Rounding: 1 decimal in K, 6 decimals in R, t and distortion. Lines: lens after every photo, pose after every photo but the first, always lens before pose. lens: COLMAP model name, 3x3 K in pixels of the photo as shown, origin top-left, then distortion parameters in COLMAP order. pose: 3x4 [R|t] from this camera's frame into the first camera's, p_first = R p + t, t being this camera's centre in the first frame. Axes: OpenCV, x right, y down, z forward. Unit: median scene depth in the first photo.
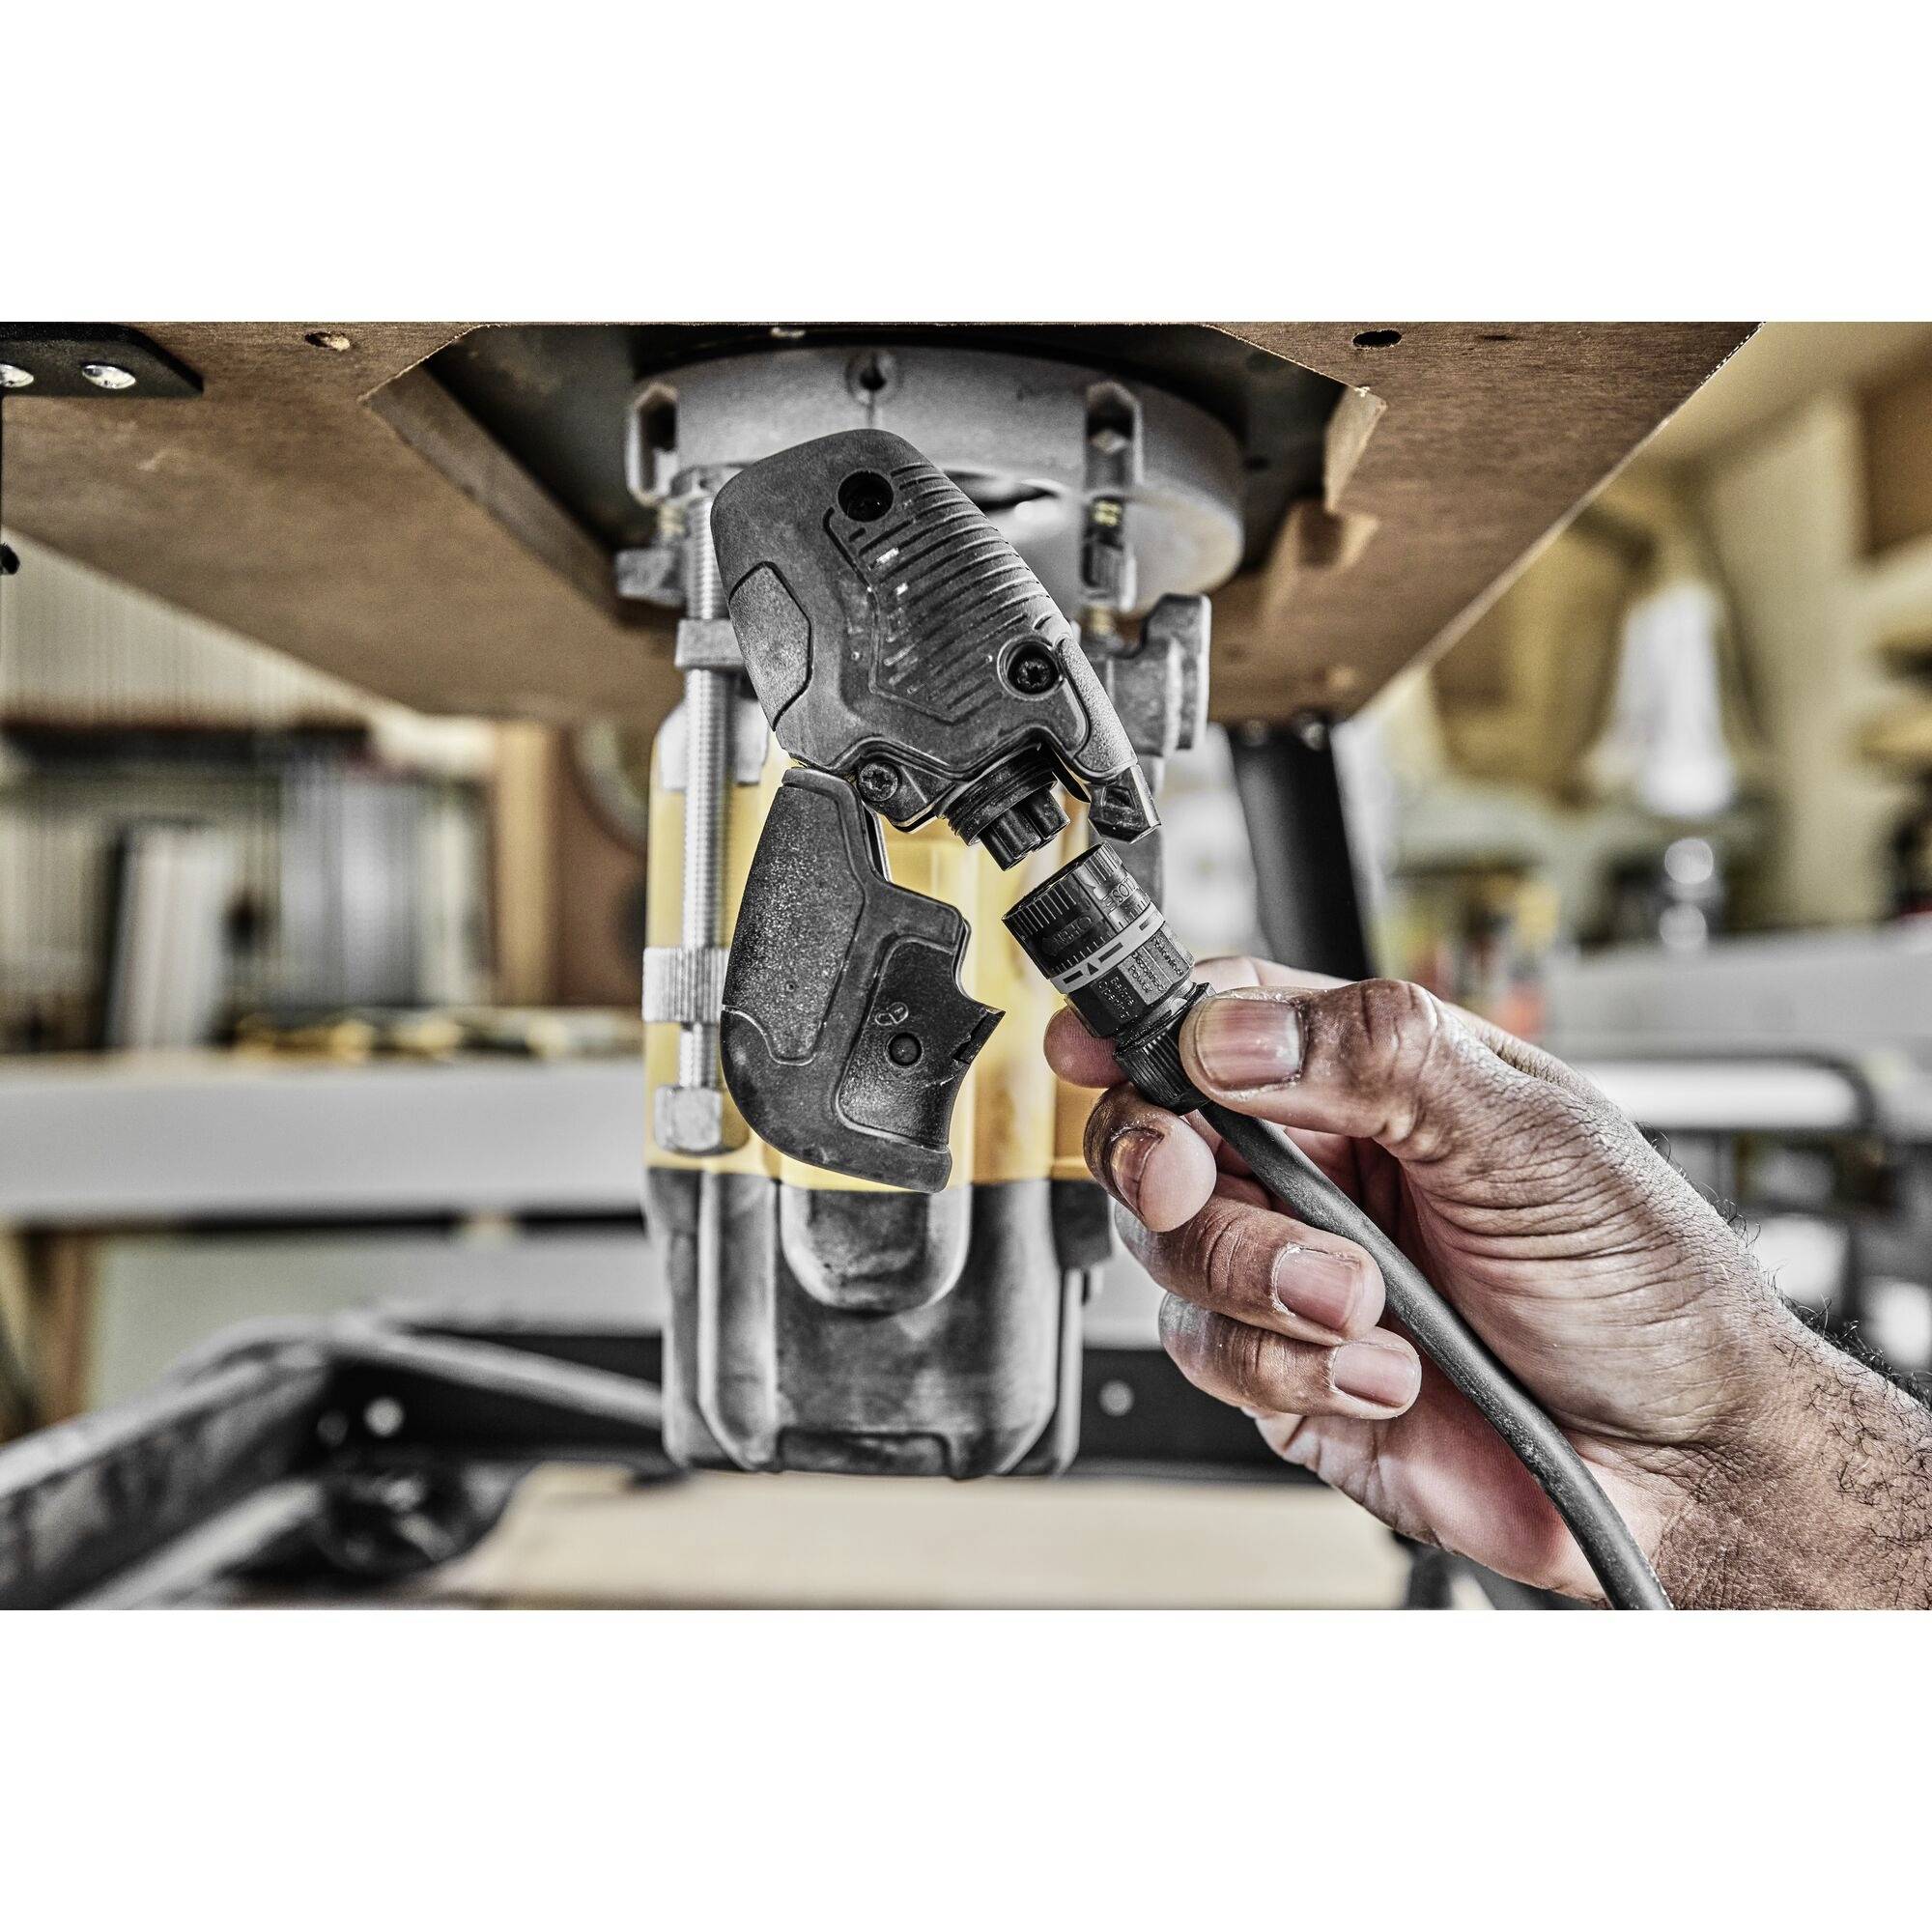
lens RADIAL K [[1700.4, 0, 966.0], [0, 1700.4, 966.0], [0, 0, 1]] dist [0.033545, 0.002177]
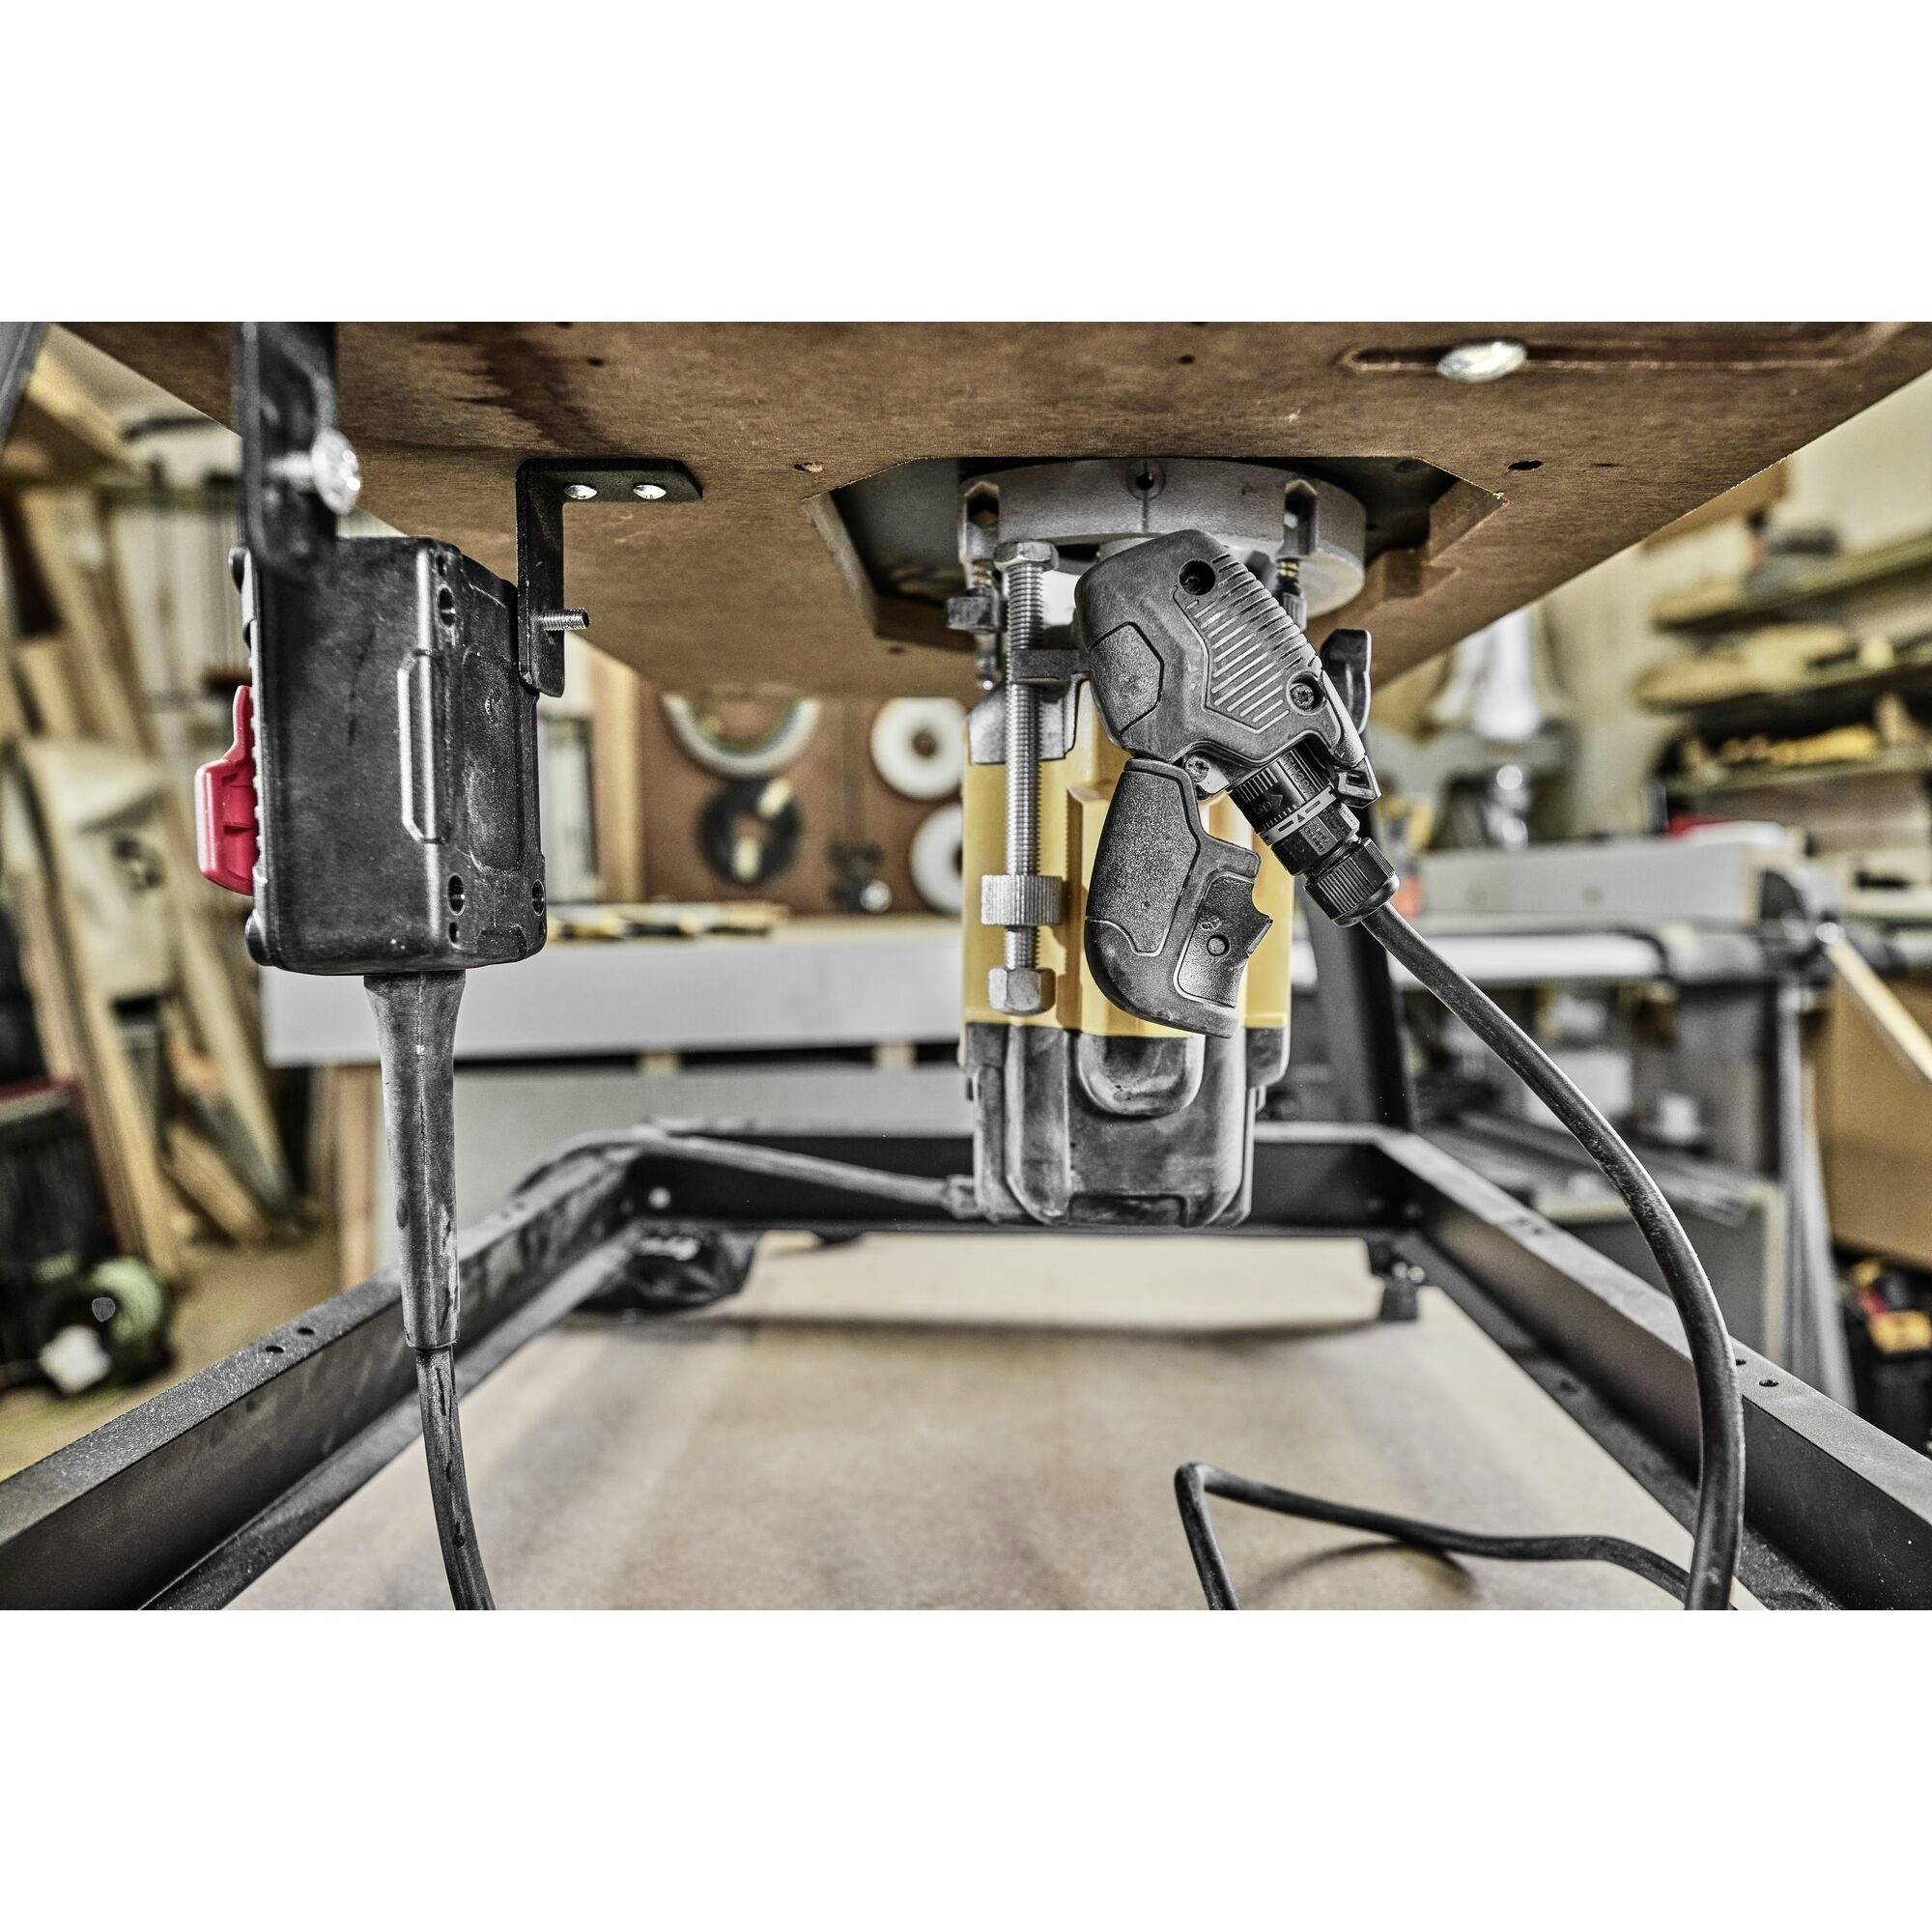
lens RADIAL K [[1312.1, 0, 966.0], [0, 1312.1, 966.0], [0, 0, 1]] dist [0.004782, 0.007057]
pose [[0.999559, -0.011823, 0.027249, -0.234866], [0.009558, 0.996602, 0.081807, -0.024966], [-0.028124, -0.081510, 0.996276, -0.135268]]
